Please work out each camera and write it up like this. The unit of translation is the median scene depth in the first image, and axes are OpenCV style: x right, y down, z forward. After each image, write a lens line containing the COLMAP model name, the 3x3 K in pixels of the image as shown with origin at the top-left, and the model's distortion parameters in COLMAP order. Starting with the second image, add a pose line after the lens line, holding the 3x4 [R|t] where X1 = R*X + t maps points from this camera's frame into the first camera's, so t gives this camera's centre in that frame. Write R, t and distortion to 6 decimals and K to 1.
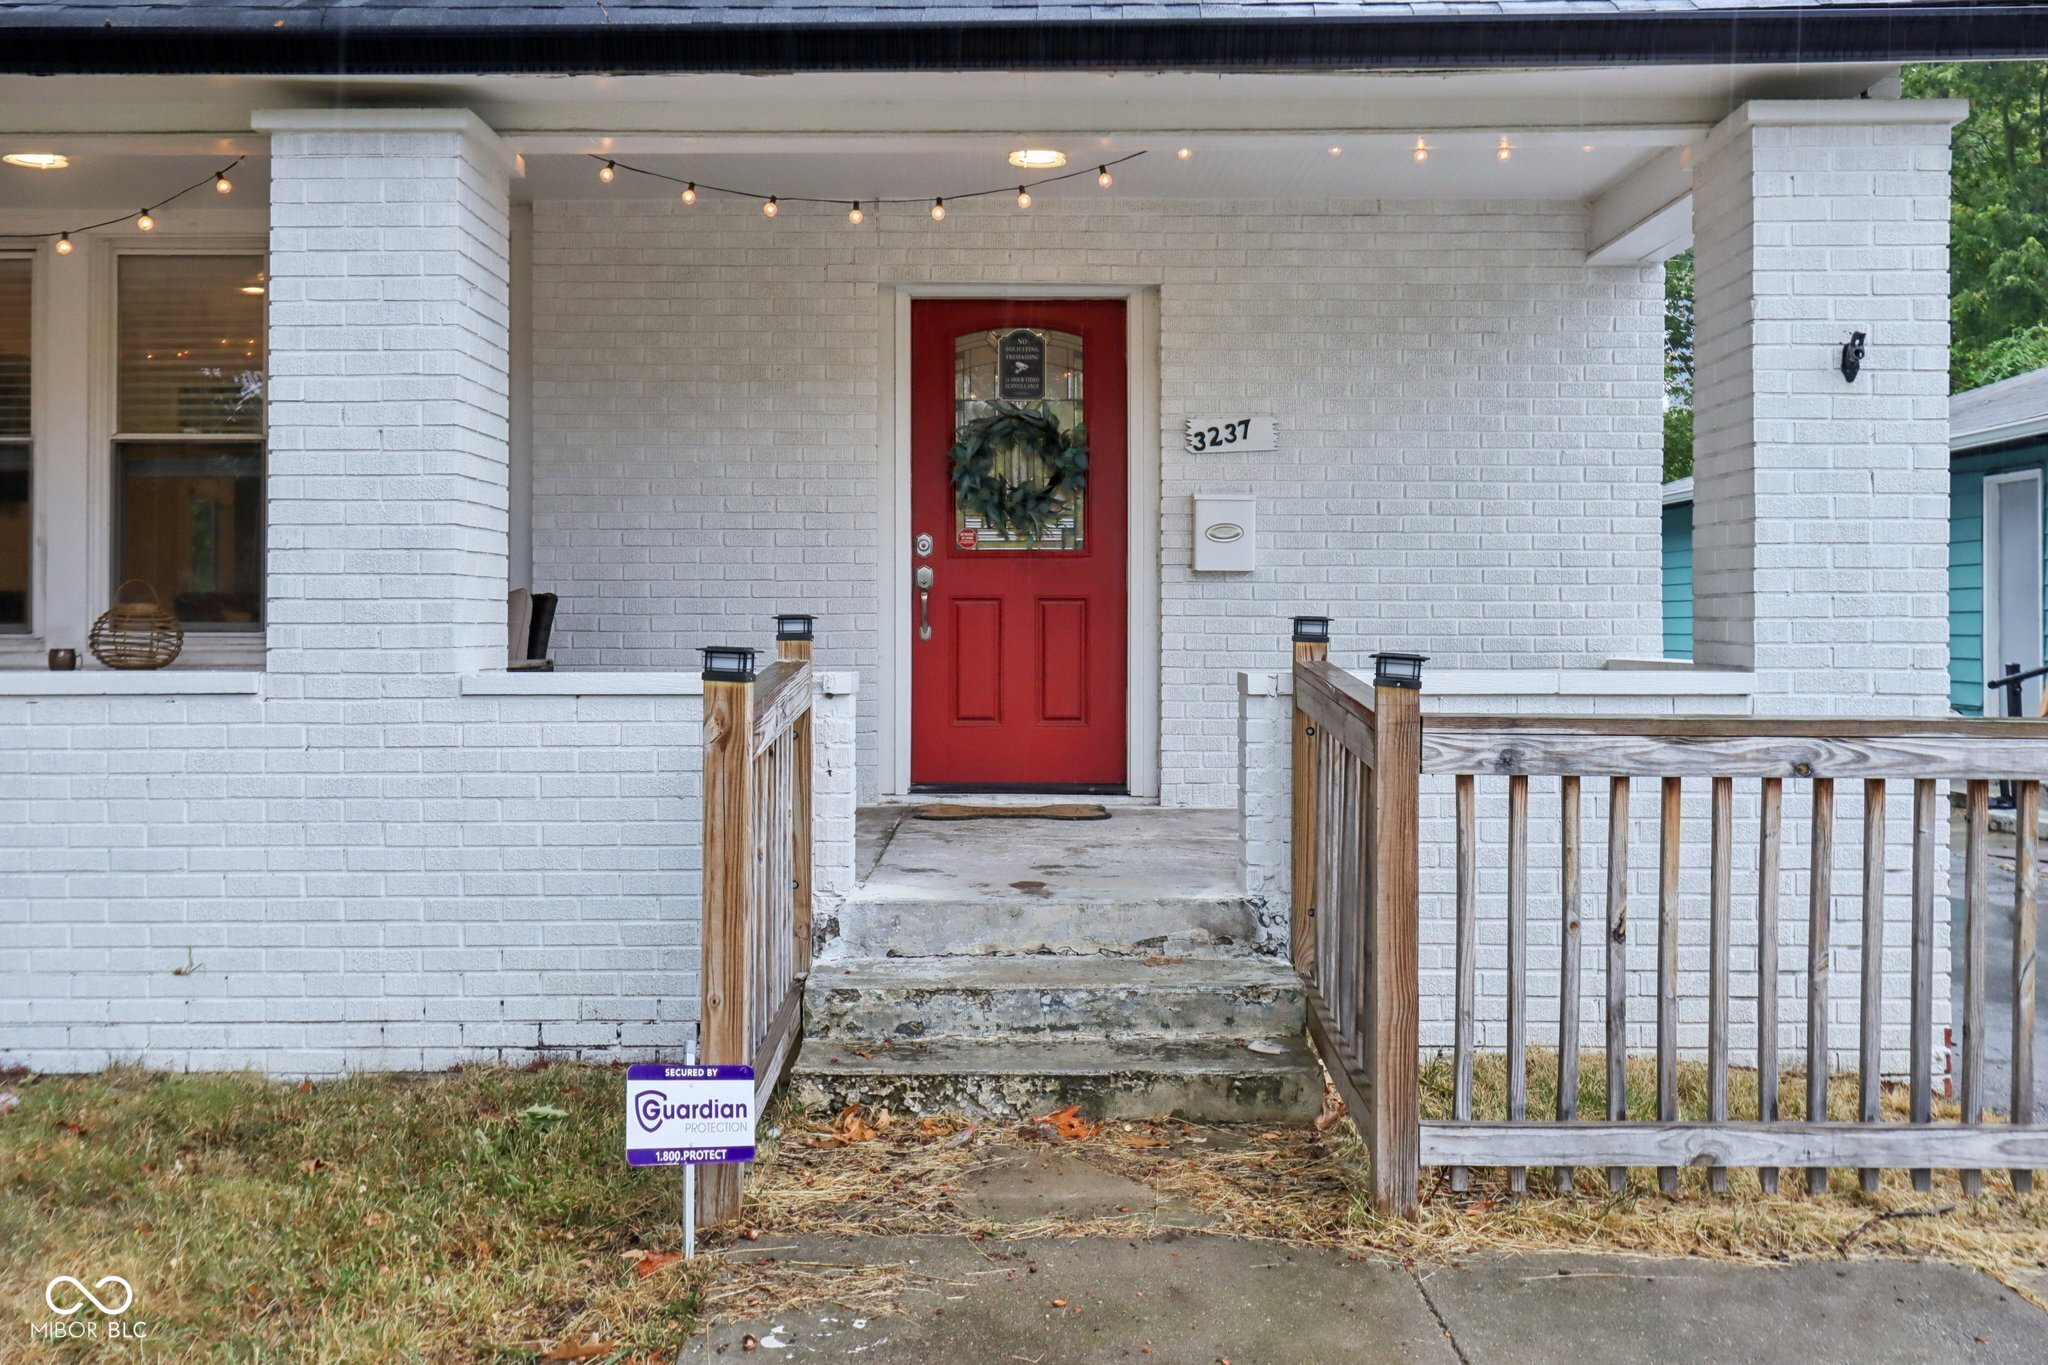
lens RADIAL K [[2038.5, 0, 1024.0], [0, 2038.5, 682.5], [0, 0, 1]] dist [-0.115343, 0.000137]
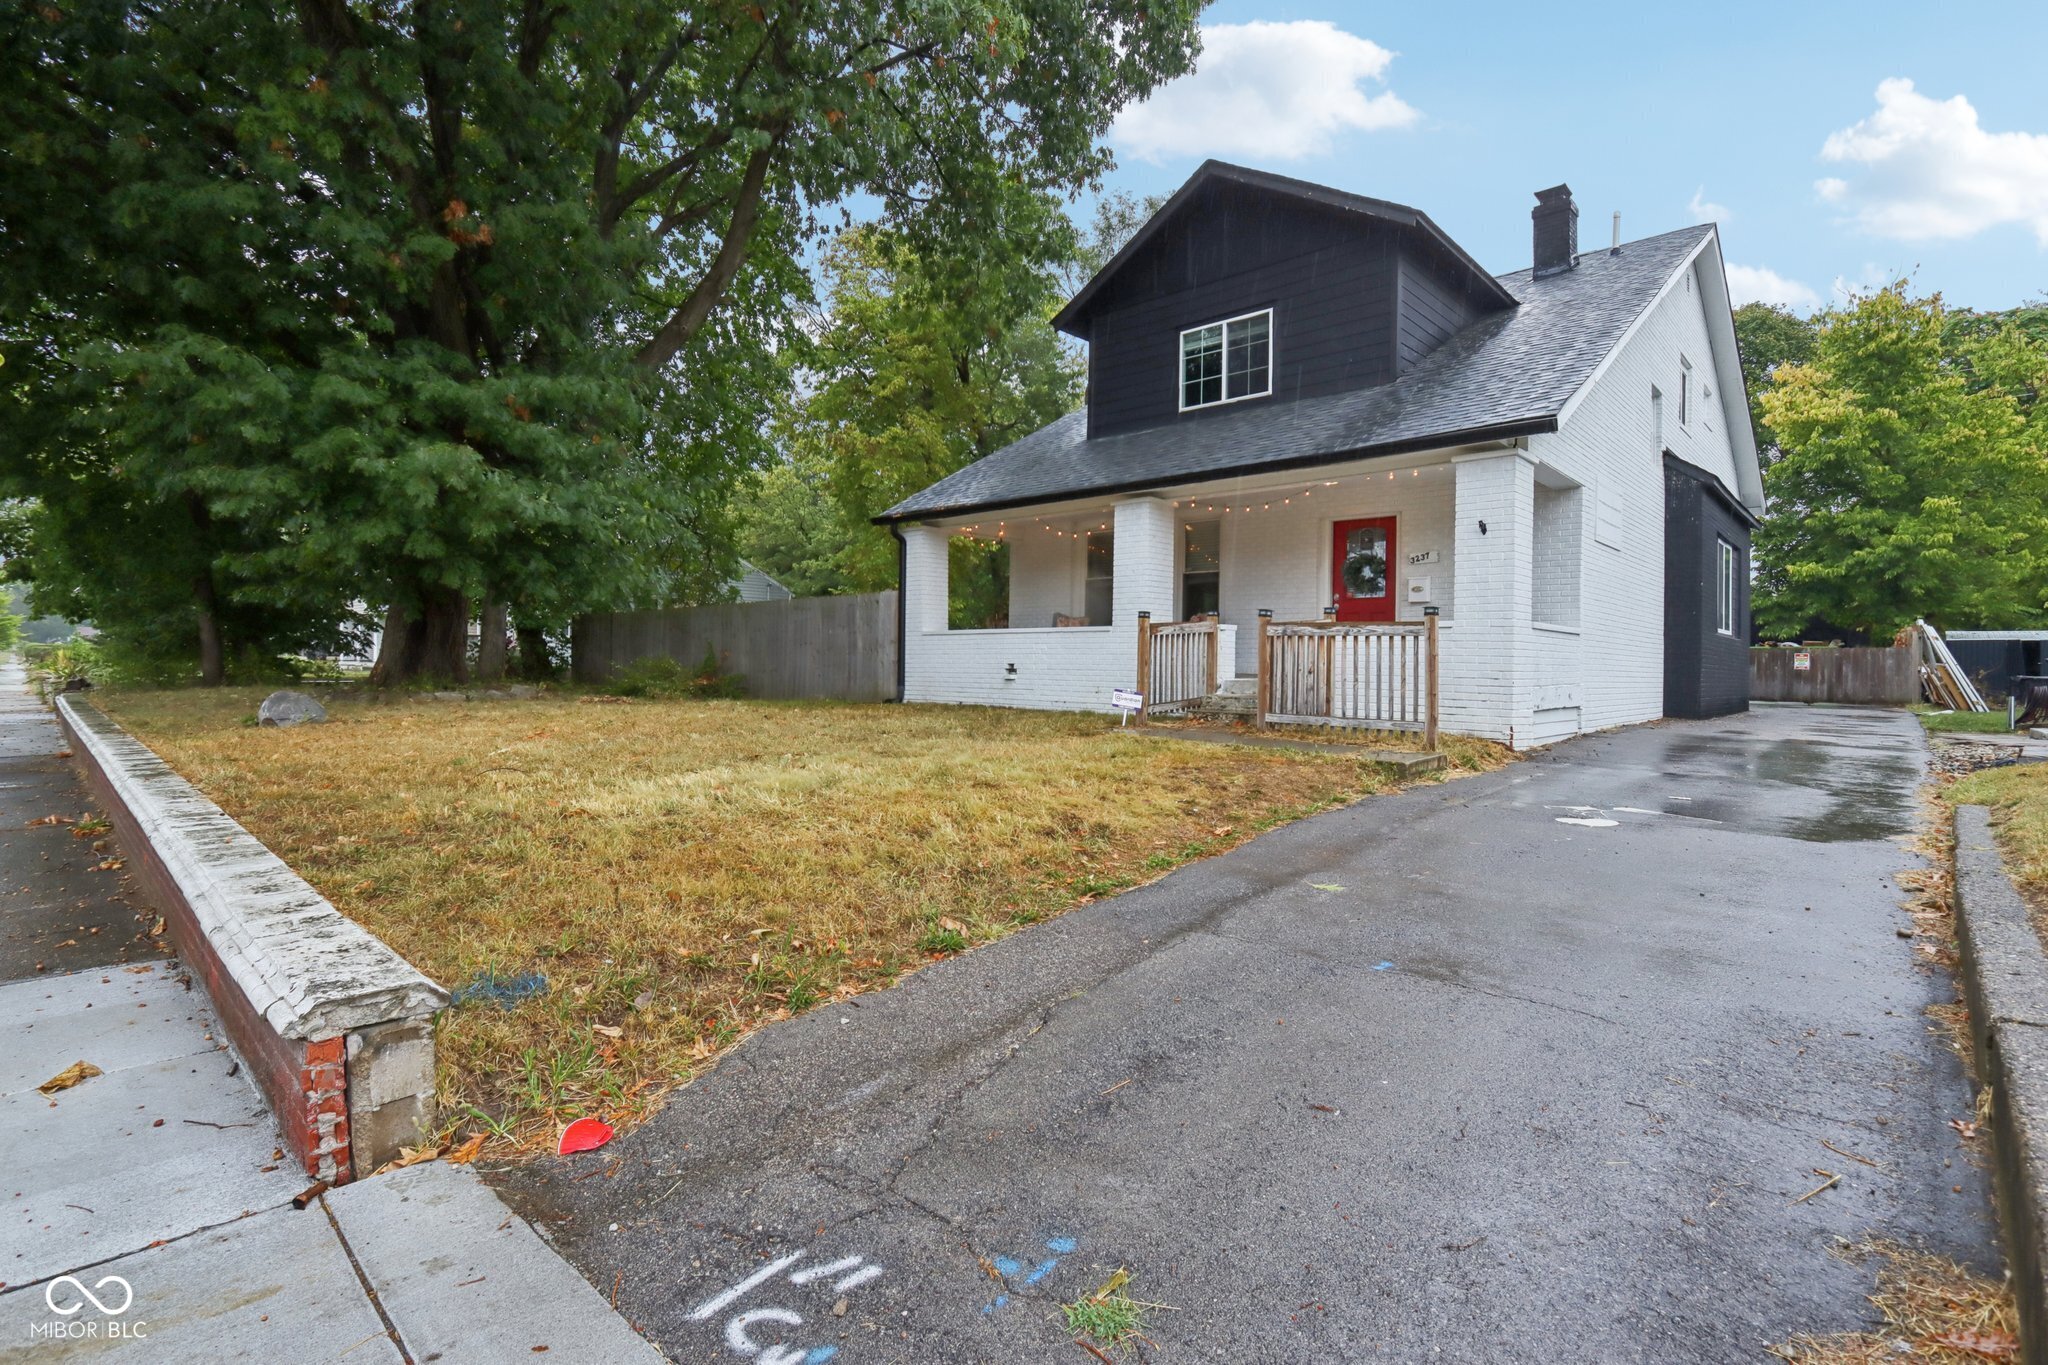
lens RADIAL K [[941.6, 0, 1021.6], [0, 941.6, 663.1], [0, 0, 1]] dist [-0.033562, 0.010220]
pose [[0.732743, 0.010246, -0.680429, 0.633874], [-0.027512, 0.999515, -0.014576, 0.078173], [0.679950, 0.029400, 0.732669, -0.480968]]
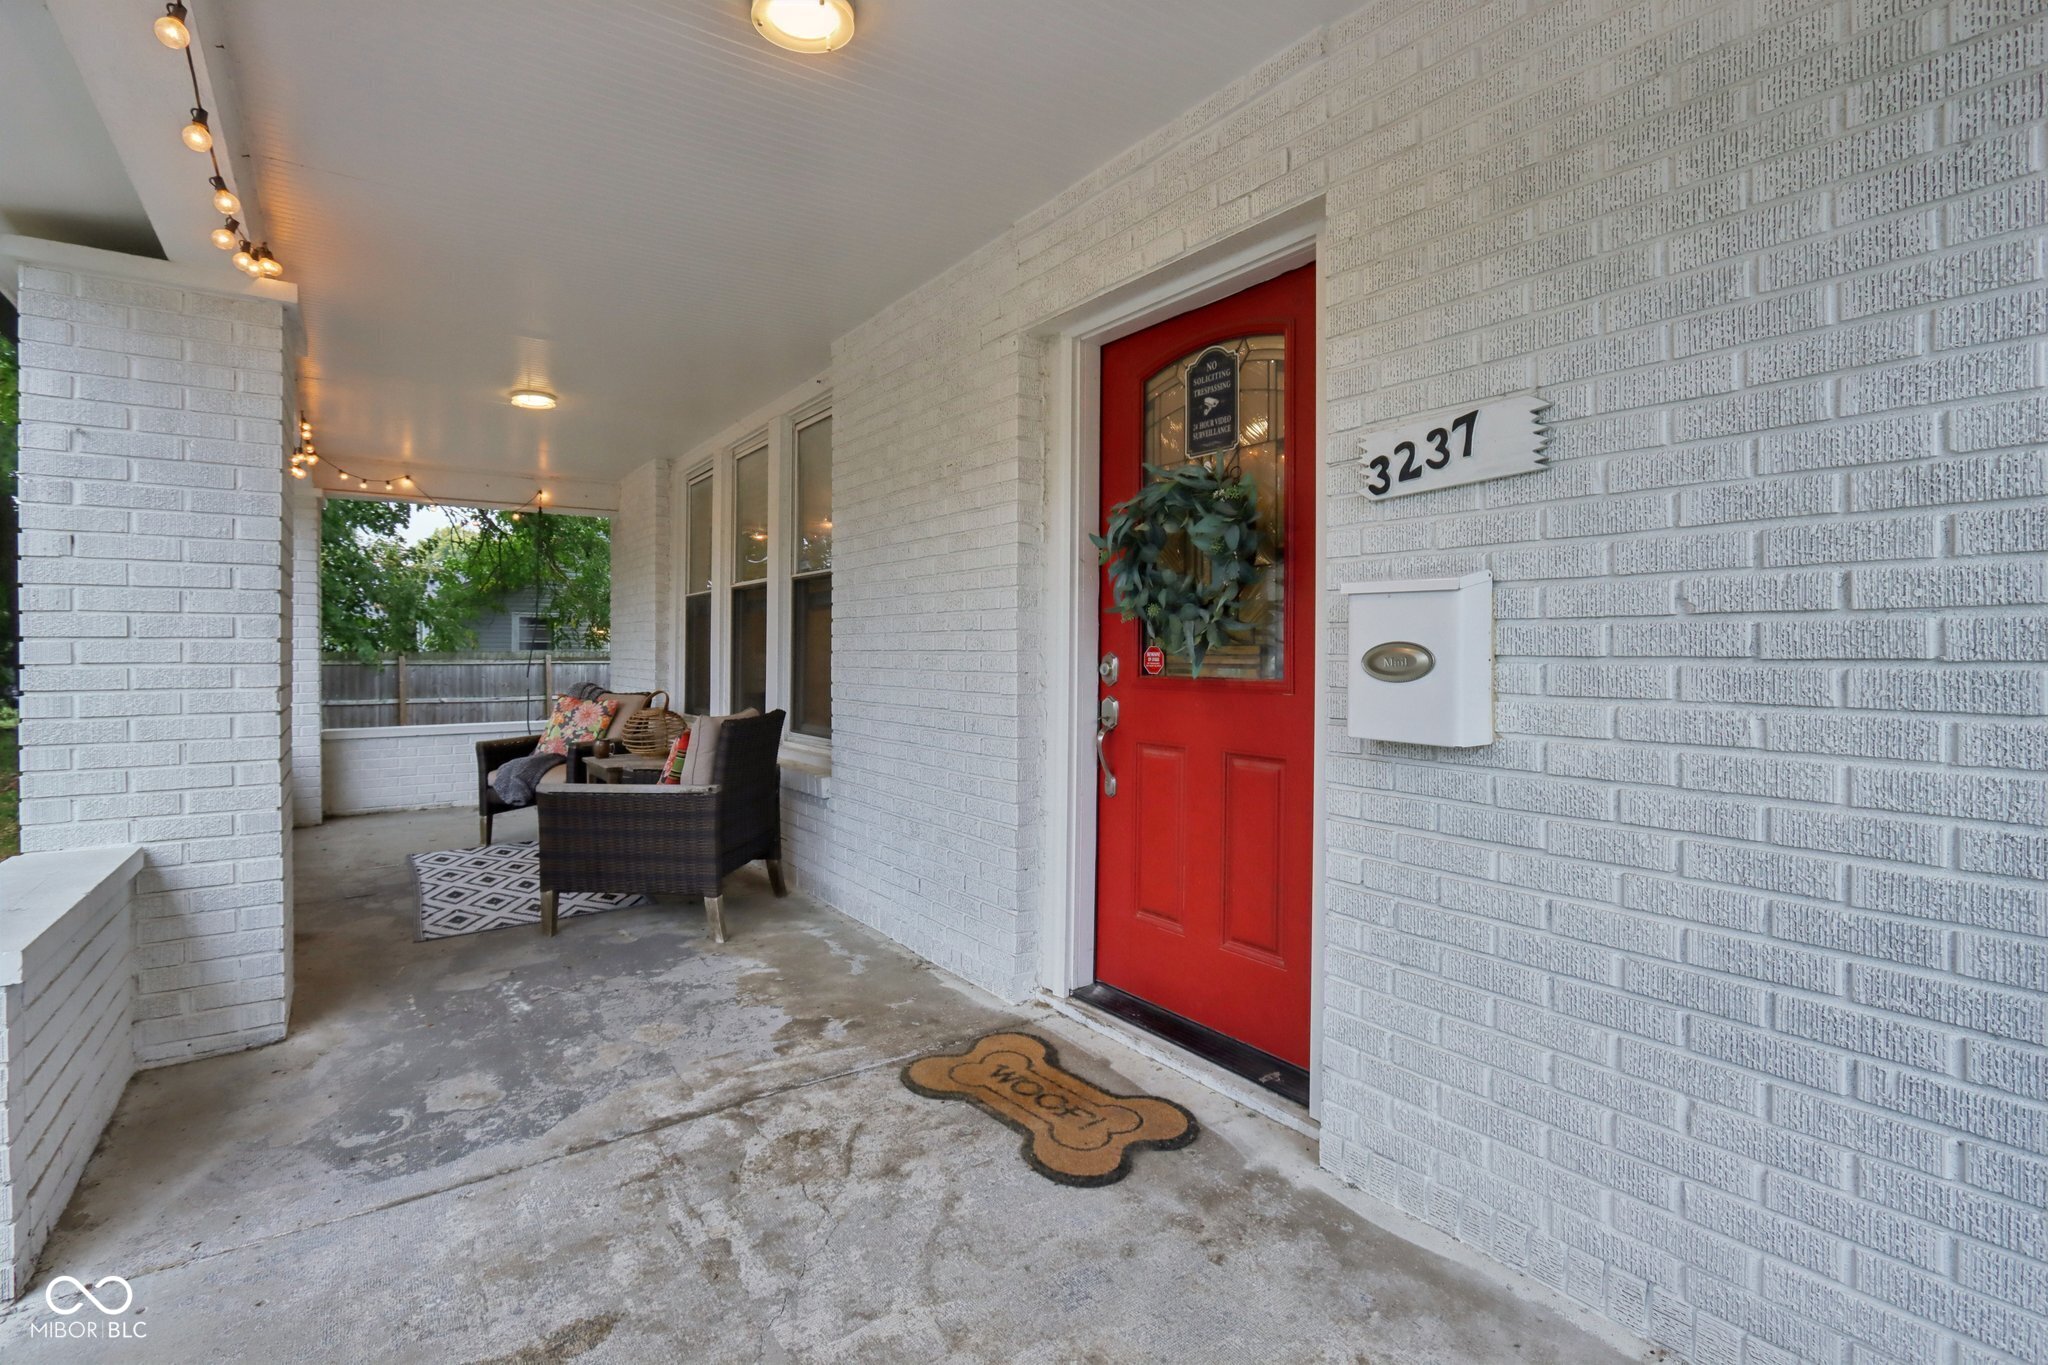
lens RADIAL K [[941.6, 0, 1021.6], [0, 941.6, 663.1], [0, 0, 1]] dist [-0.033562, 0.010220]
pose [[0.582894, 0.011837, -0.812462, 0.220645], [-0.018859, 0.999822, 0.001036, -0.071123], [0.812329, 0.014719, 0.583013, 0.793141]]
